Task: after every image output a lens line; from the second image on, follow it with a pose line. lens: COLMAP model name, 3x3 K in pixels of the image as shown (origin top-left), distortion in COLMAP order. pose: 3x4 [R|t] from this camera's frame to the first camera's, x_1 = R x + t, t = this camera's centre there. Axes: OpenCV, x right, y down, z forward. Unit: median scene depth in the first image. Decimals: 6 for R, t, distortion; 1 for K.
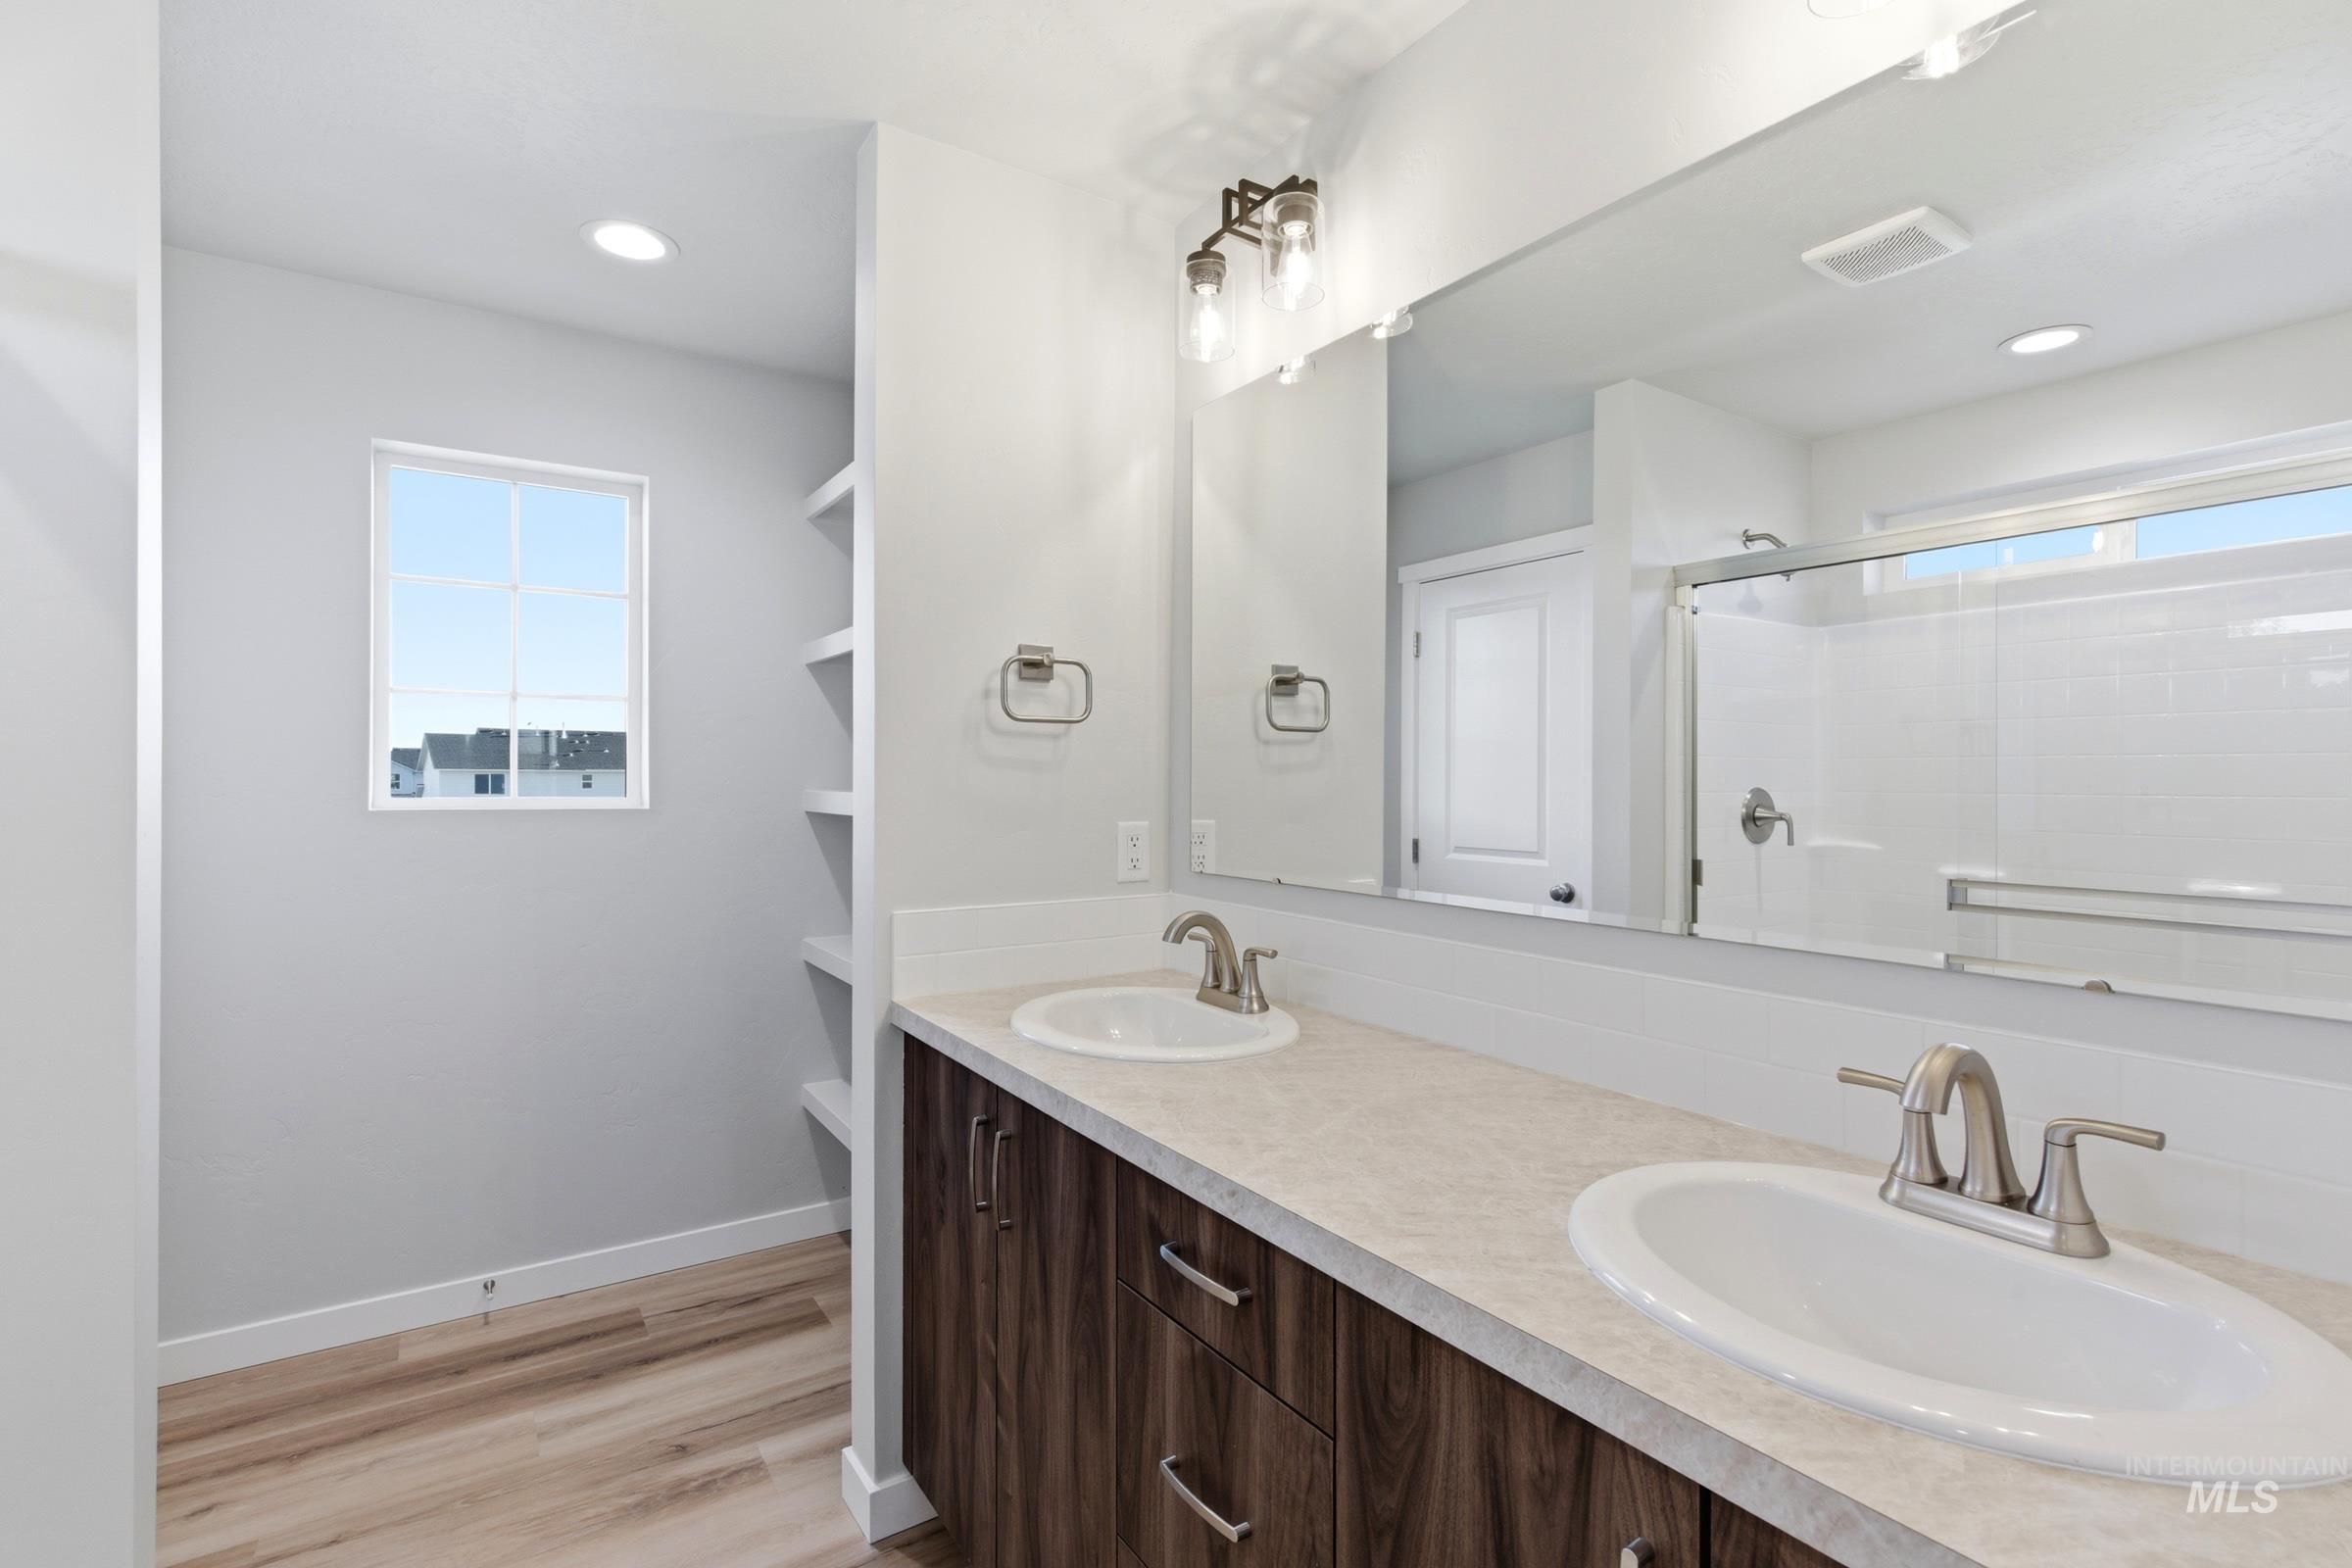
lens RADIAL K [[1071.3, 0, 1176.3], [0, 1071.3, 791.8], [0, 0, 1]] dist [-0.003579, 0.000502]
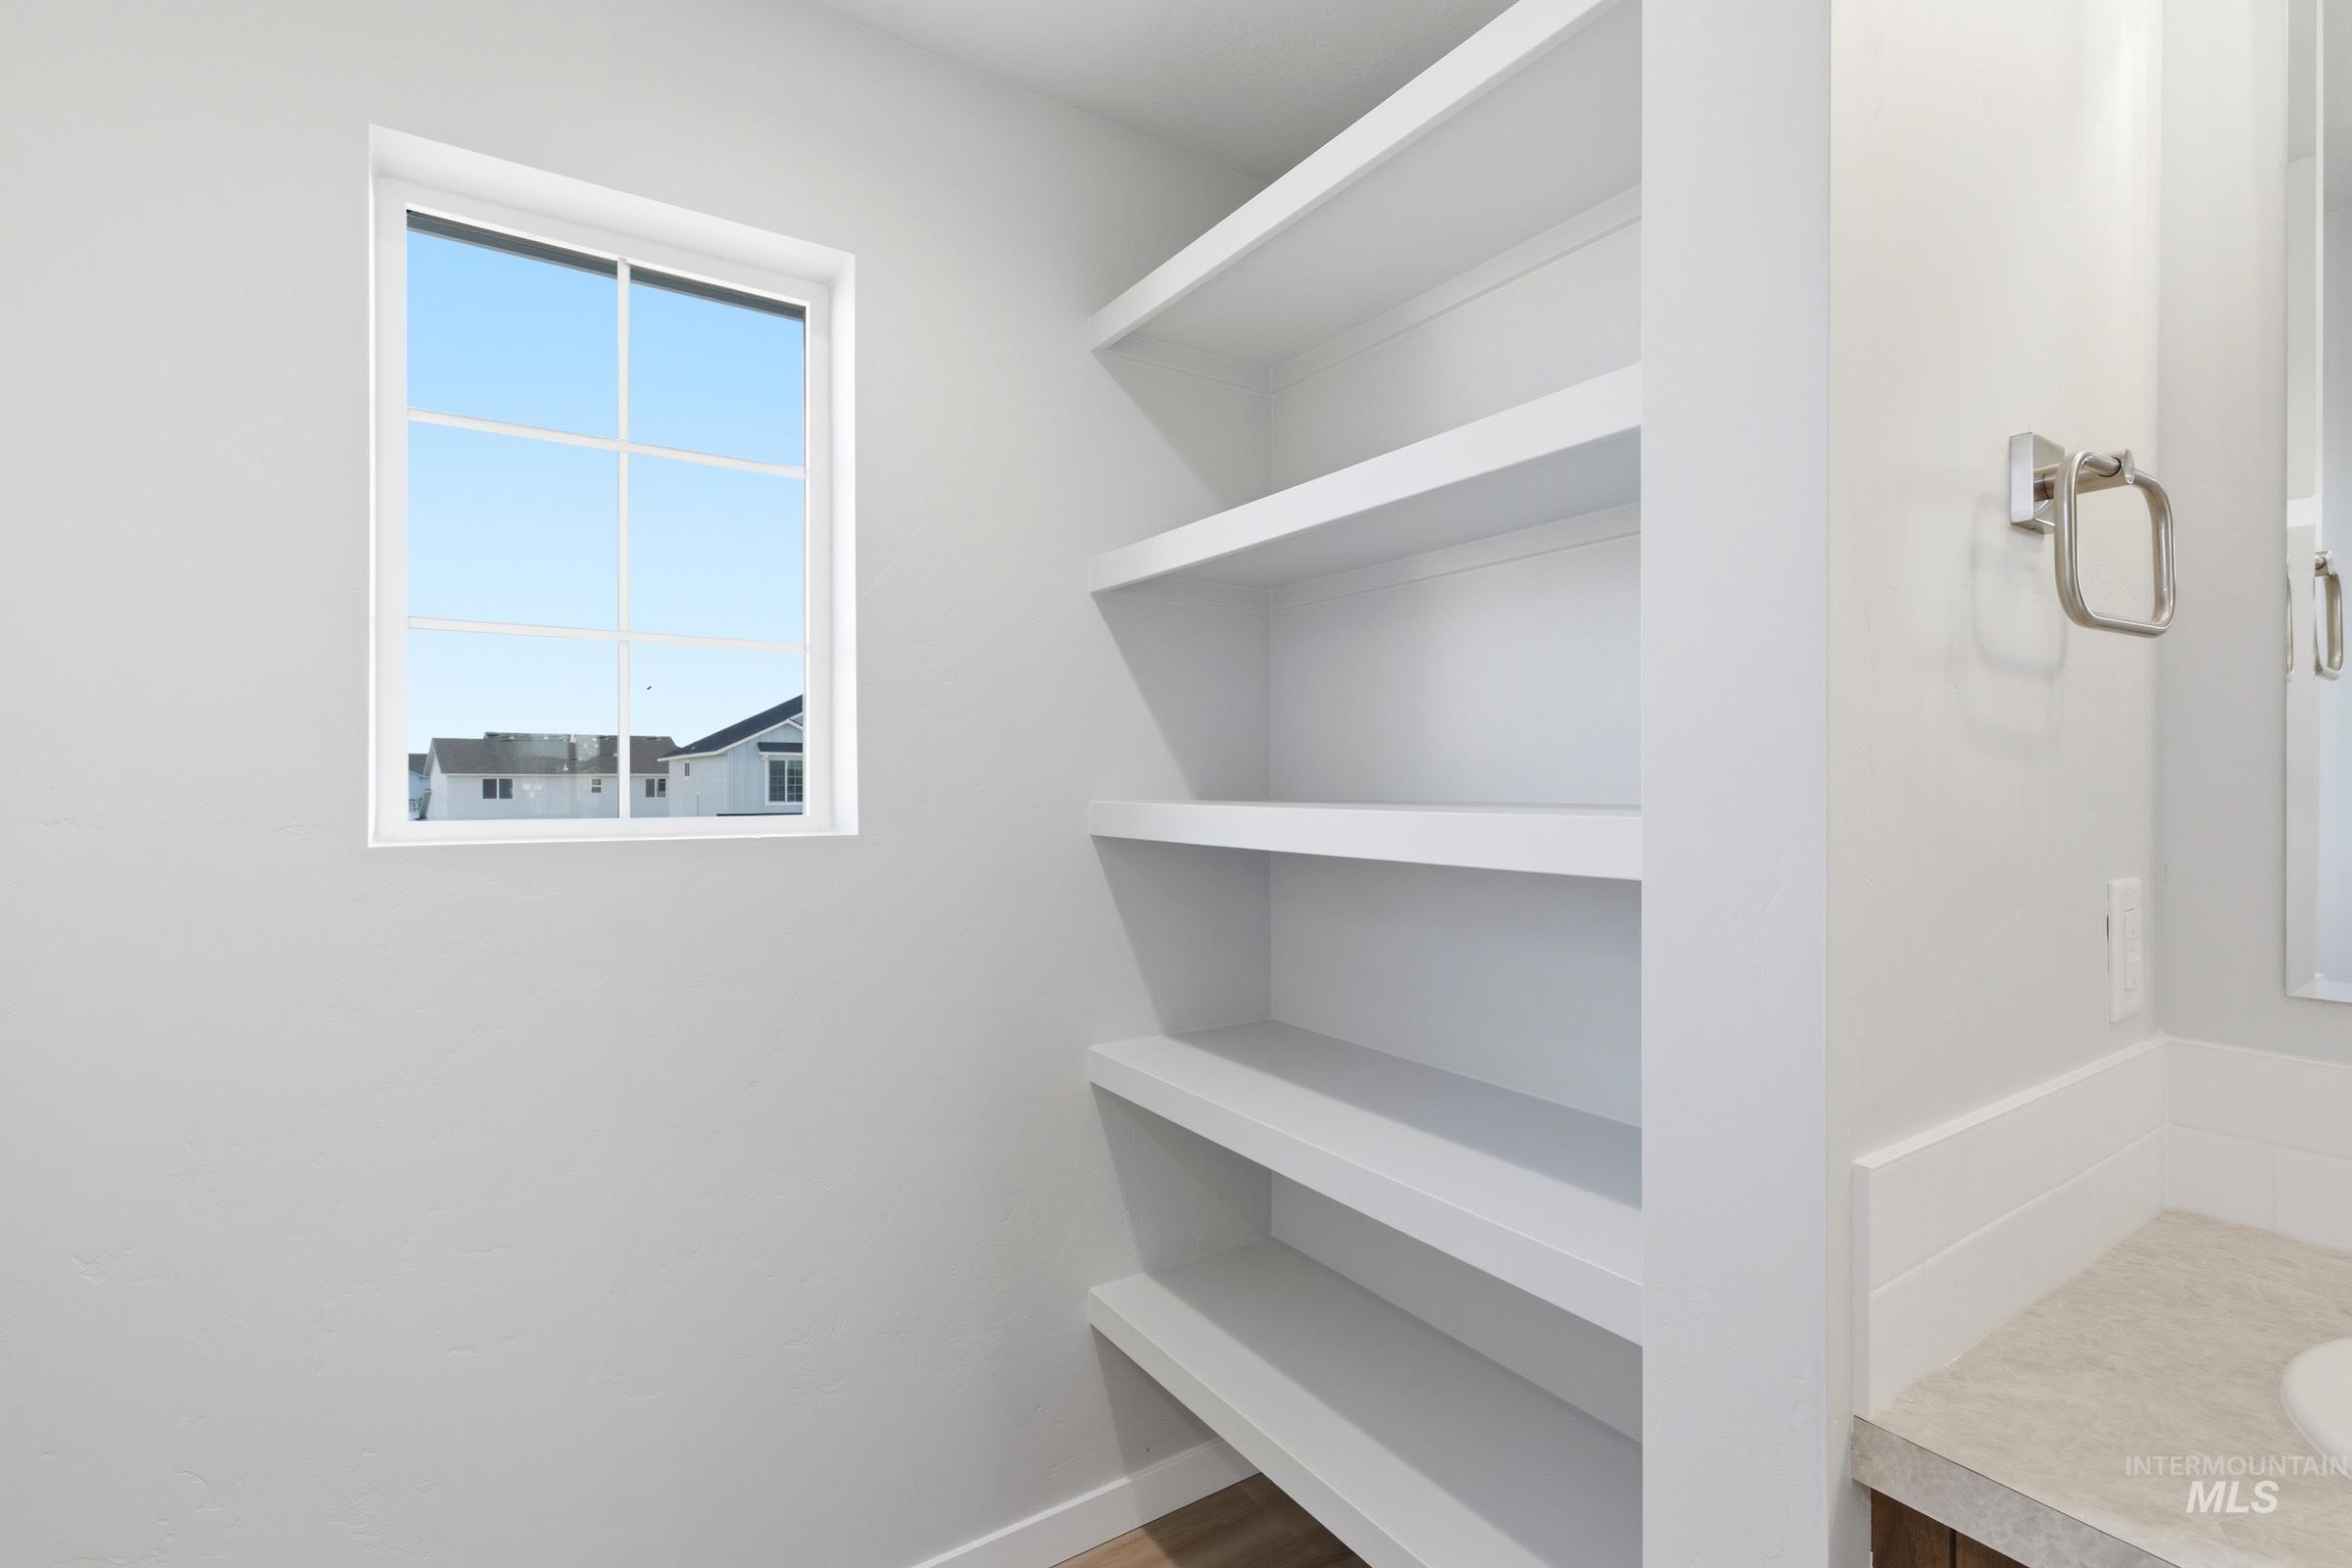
lens RADIAL K [[1071.3, 0, 1178.1], [0, 1071.3, 786.7], [0, 0, 1]] dist [-0.003579, 0.000502]
pose [[0.999950, -0.009241, -0.003700, -0.369101], [0.009228, 0.999952, -0.003355, -0.008565], [0.003730, 0.003321, 0.999988, 0.494297]]
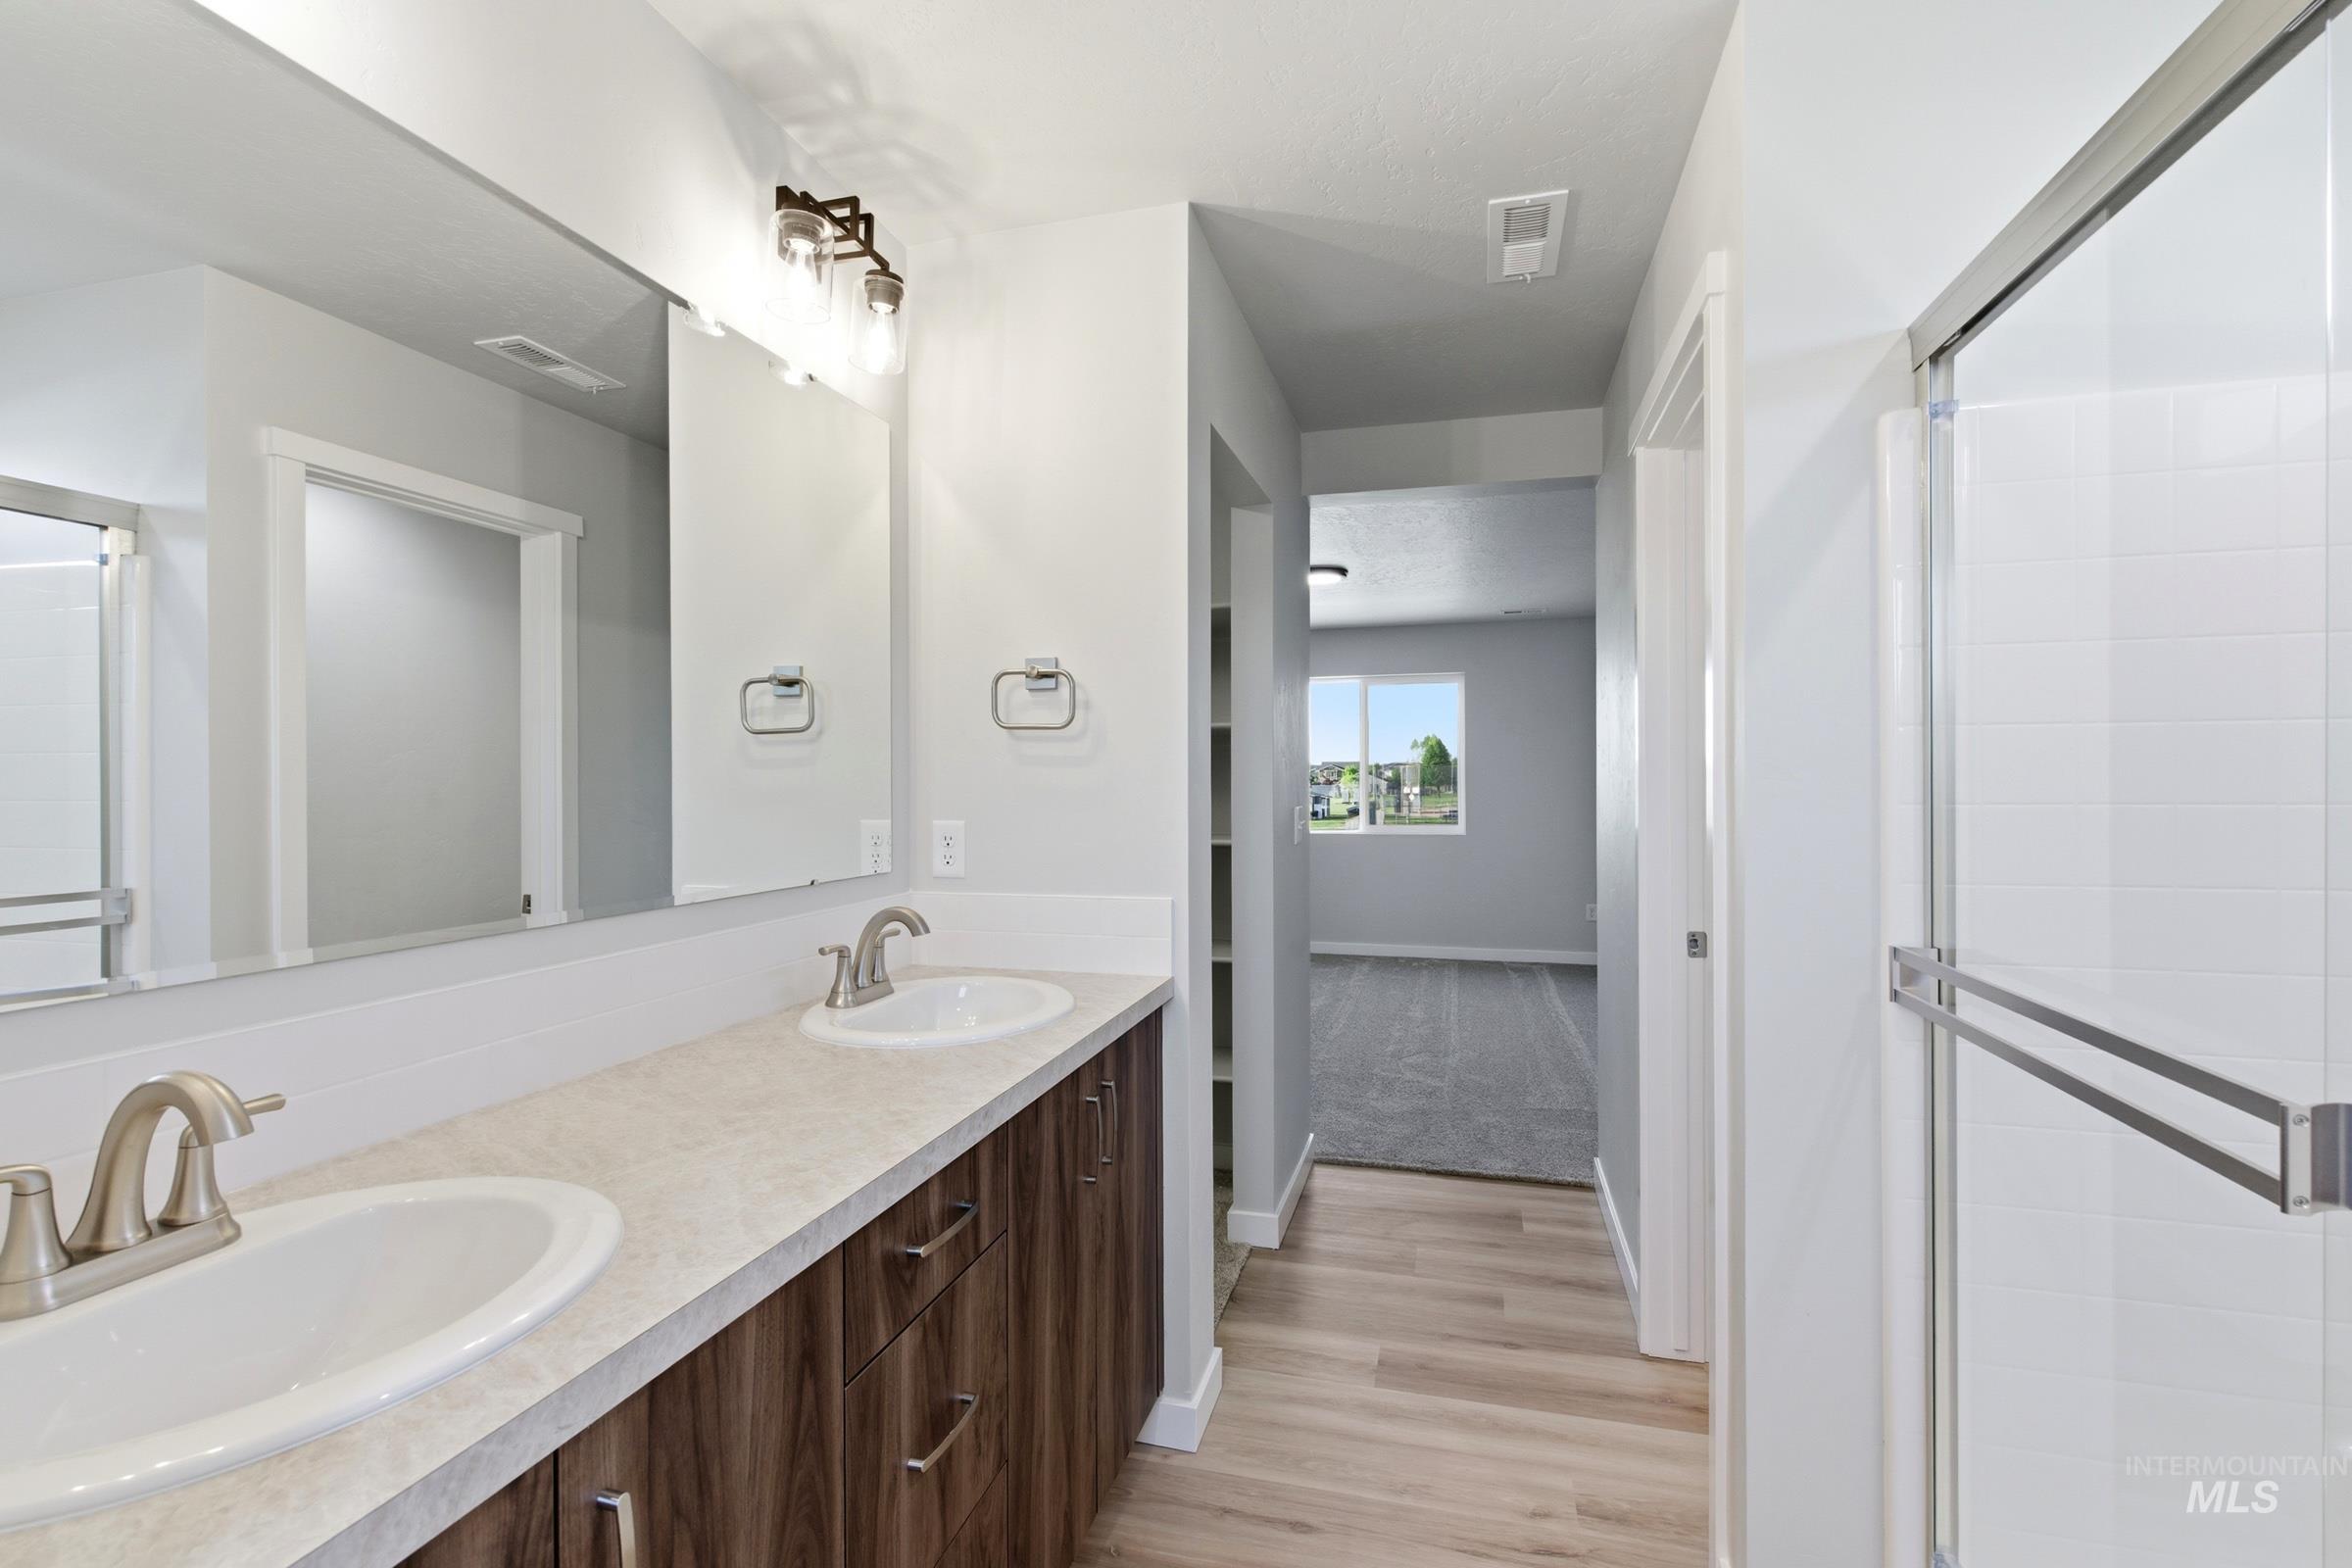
lens RADIAL K [[1071.3, 0, 1179.1], [0, 1071.3, 780.6], [0, 0, 1]] dist [-0.003579, 0.000502]
pose [[-0.651985, -0.000575, 0.758232, -0.838519], [0.009856, 0.999909, 0.009233, -0.020998], [-0.758168, 0.013492, -0.651920, 1.315503]]
